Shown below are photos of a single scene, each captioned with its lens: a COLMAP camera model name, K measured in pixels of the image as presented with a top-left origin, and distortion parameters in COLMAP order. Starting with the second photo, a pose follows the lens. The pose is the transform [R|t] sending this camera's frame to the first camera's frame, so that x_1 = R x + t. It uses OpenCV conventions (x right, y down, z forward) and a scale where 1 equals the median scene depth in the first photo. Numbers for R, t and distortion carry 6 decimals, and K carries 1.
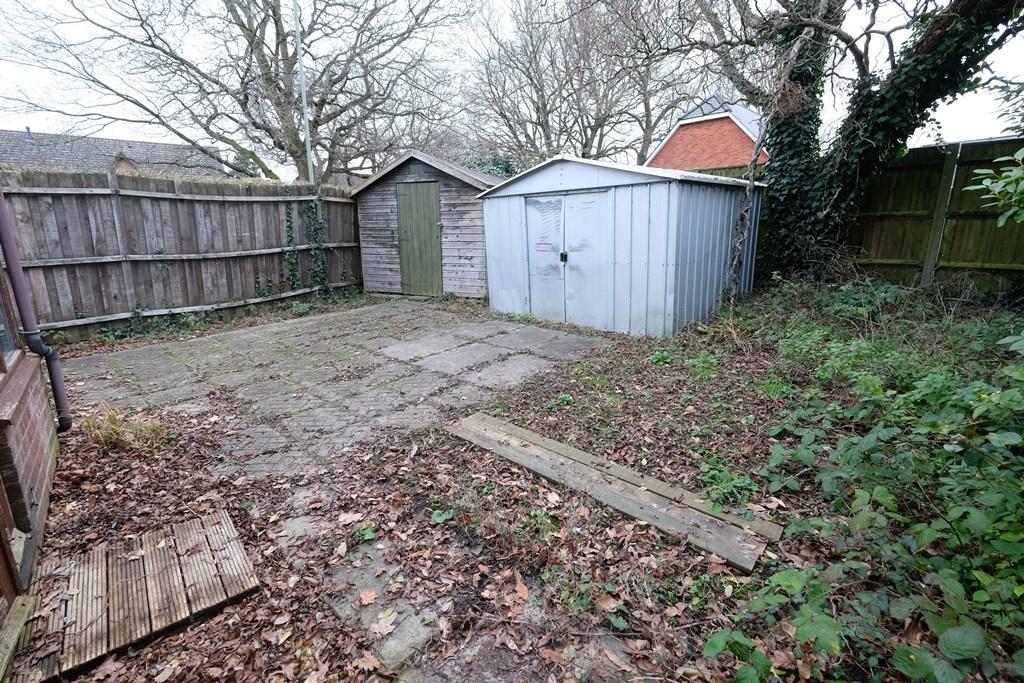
lens RADIAL K [[445.6, 0, 512.2], [0, 445.6, 336.7], [0, 0, 1]] dist [-0.000032, -0.000182]
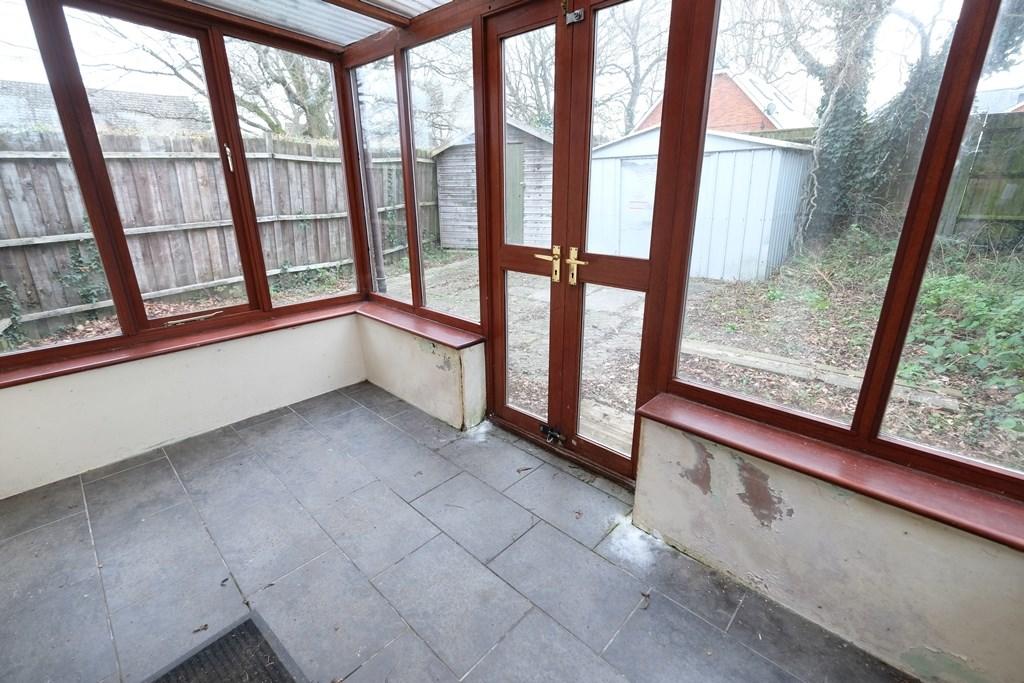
lens RADIAL K [[447.2, 0, 511.0], [0, 447.2, 334.1], [0, 0, 1]] dist [-0.000371, 0.000614]
pose [[0.996718, -0.029094, 0.075546, -0.367554], [0.022430, 0.995903, 0.087605, 0.020658], [-0.077785, -0.085623, 0.993287, -0.141747]]
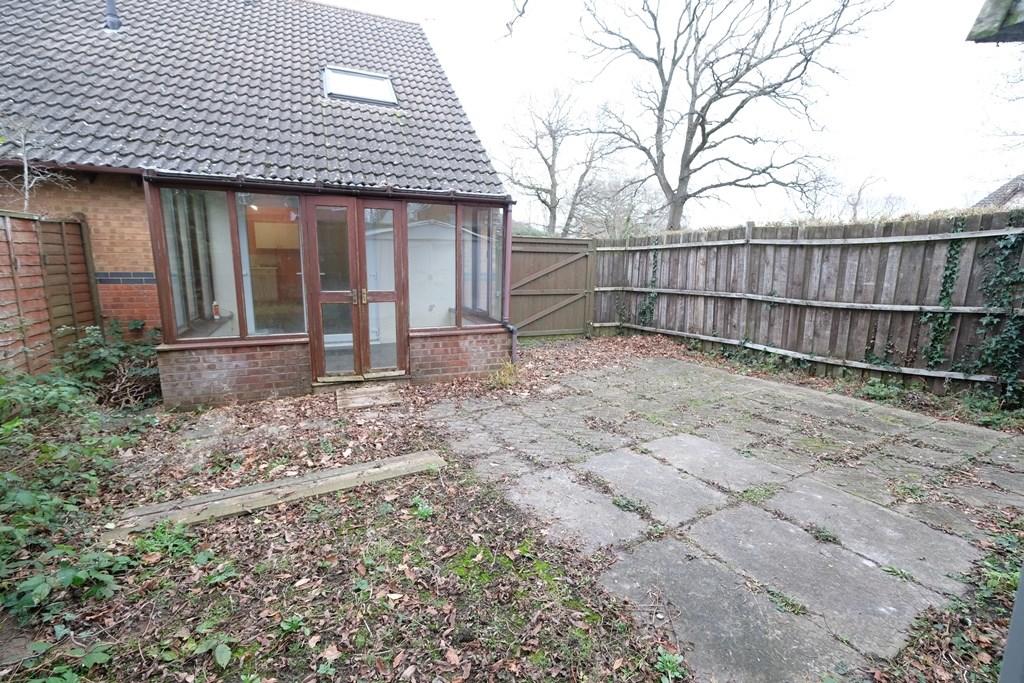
lens RADIAL K [[447.2, 0, 511.0], [0, 447.2, 334.1], [0, 0, 1]] dist [-0.000371, 0.000614]
pose [[-0.328510, 0.166211, -0.929761, 0.428746], [-0.234814, 0.939115, 0.250850, -0.219898], [0.914846, 0.300728, -0.269479, 0.736820]]
